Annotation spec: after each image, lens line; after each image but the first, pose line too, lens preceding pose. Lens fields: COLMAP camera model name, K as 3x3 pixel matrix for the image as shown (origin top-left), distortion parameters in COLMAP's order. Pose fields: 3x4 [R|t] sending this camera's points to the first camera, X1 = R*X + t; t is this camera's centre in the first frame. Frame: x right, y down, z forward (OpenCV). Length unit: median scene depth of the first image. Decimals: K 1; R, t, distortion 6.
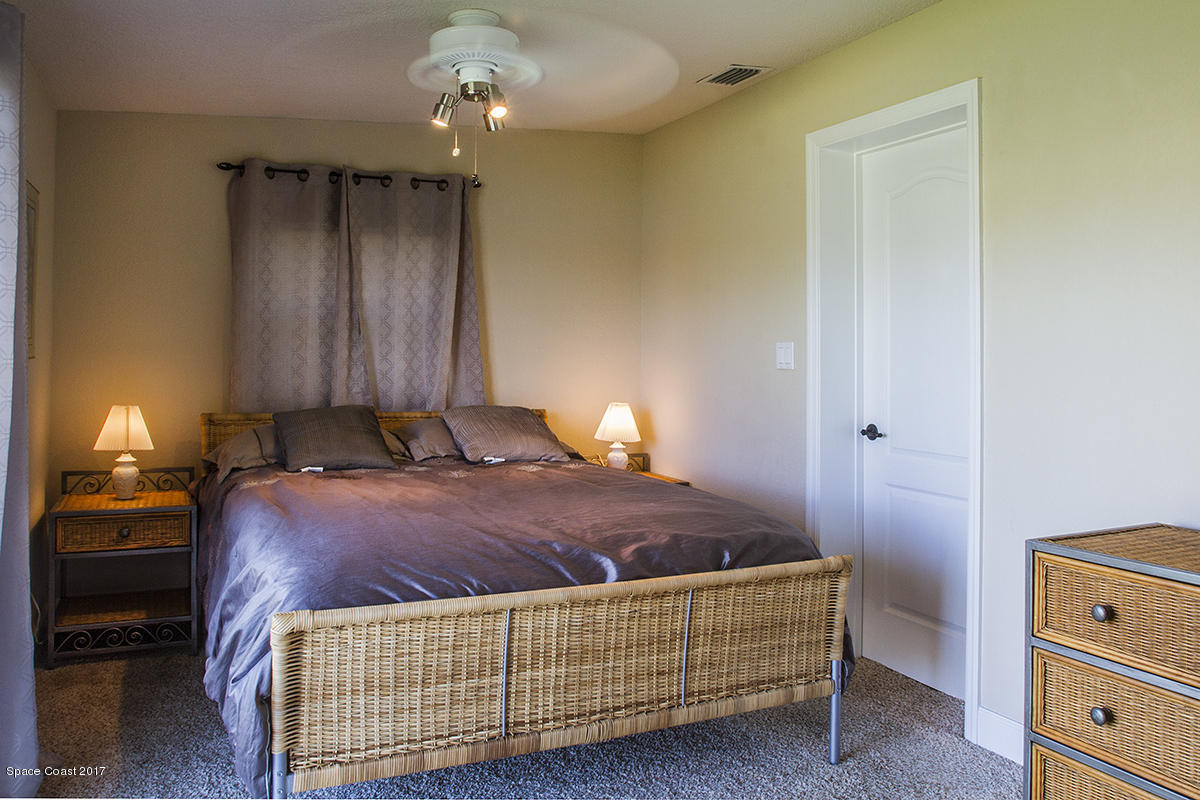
lens RADIAL K [[1026.8, 0, 603.5], [0, 1026.8, 417.8], [0, 0, 1]] dist [-0.056045, 0.003280]
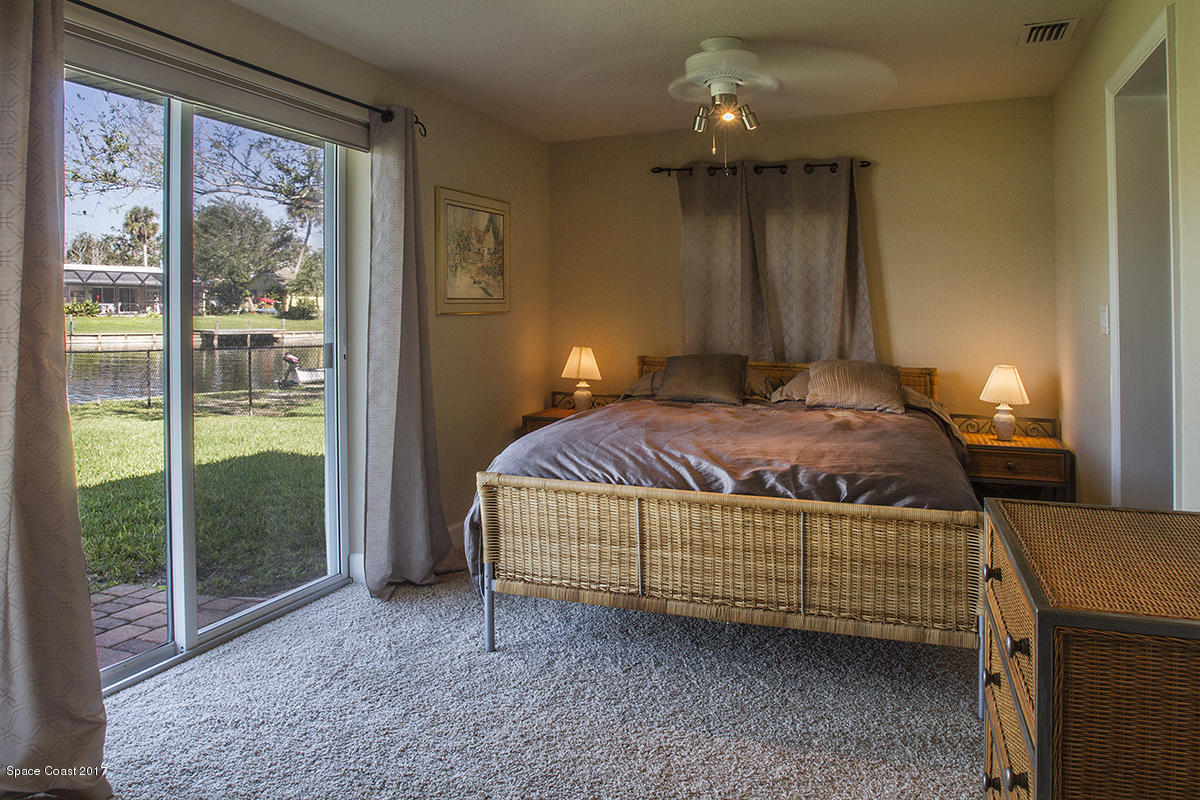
lens RADIAL K [[1026.8, 0, 603.5], [0, 1026.8, 417.8], [0, 0, 1]] dist [-0.056045, 0.003280]
pose [[0.683054, 0.076715, -0.726328, 0.771853], [-0.056898, 0.997035, 0.051800, 0.012726], [0.728148, 0.005945, 0.685394, 0.039319]]
